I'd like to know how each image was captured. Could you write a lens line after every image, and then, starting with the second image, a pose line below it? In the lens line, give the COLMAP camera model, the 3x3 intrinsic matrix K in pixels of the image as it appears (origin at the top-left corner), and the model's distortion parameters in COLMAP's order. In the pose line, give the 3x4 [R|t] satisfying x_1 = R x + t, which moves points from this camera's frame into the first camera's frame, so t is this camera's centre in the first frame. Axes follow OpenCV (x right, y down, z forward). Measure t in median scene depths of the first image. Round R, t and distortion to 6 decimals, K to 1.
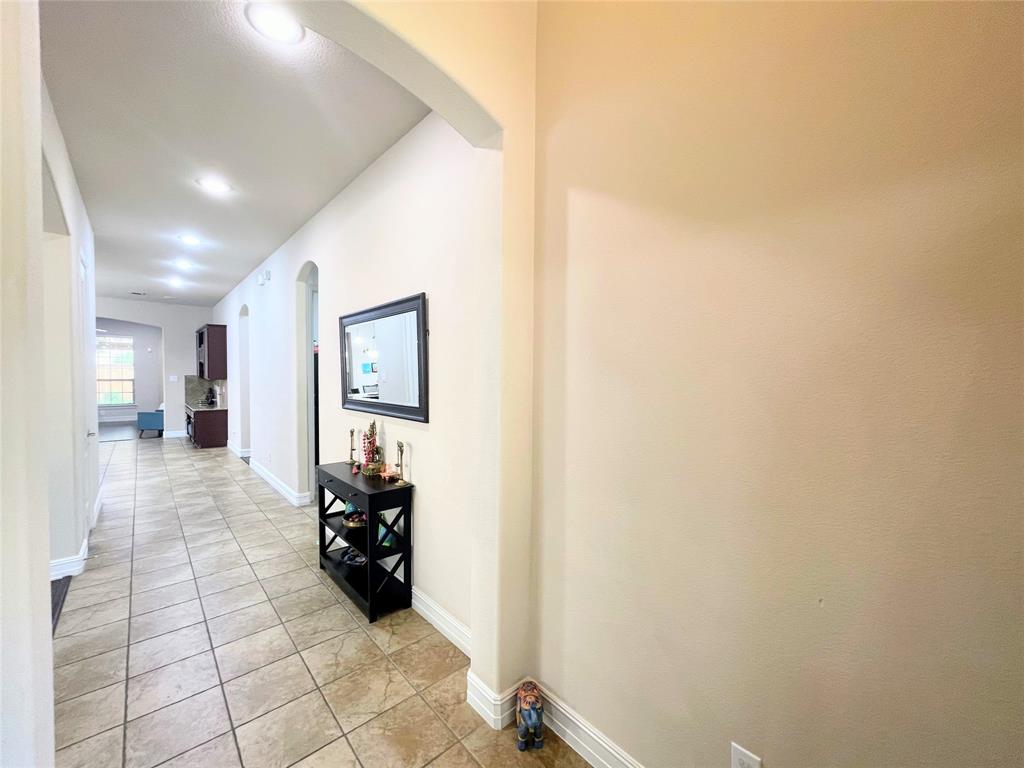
lens RADIAL K [[412.7, 0, 514.6], [0, 412.7, 385.3], [0, 0, 1]] dist [0.004291, 0.000253]
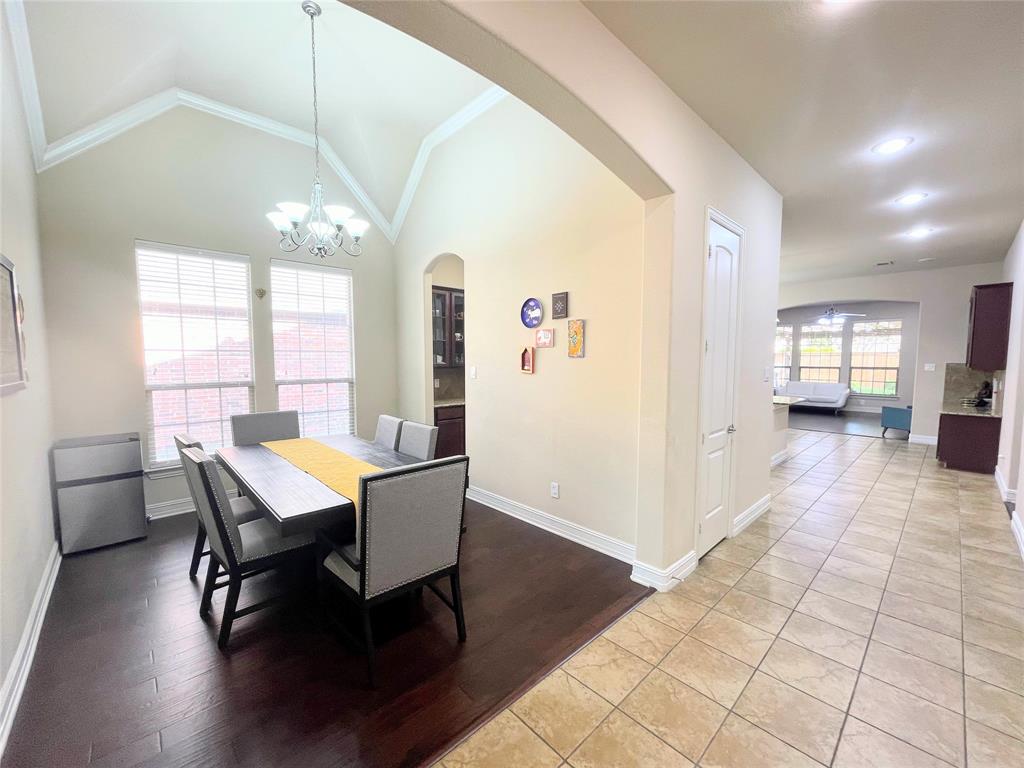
lens RADIAL K [[412.7, 0, 514.5], [0, 412.7, 388.1], [0, 0, 1]] dist [0.004291, 0.000253]
pose [[0.021152, 0.062720, -0.997807, -0.078083], [-0.027345, 0.997693, 0.062133, -0.004884], [0.999402, 0.025971, 0.022818, 0.232745]]
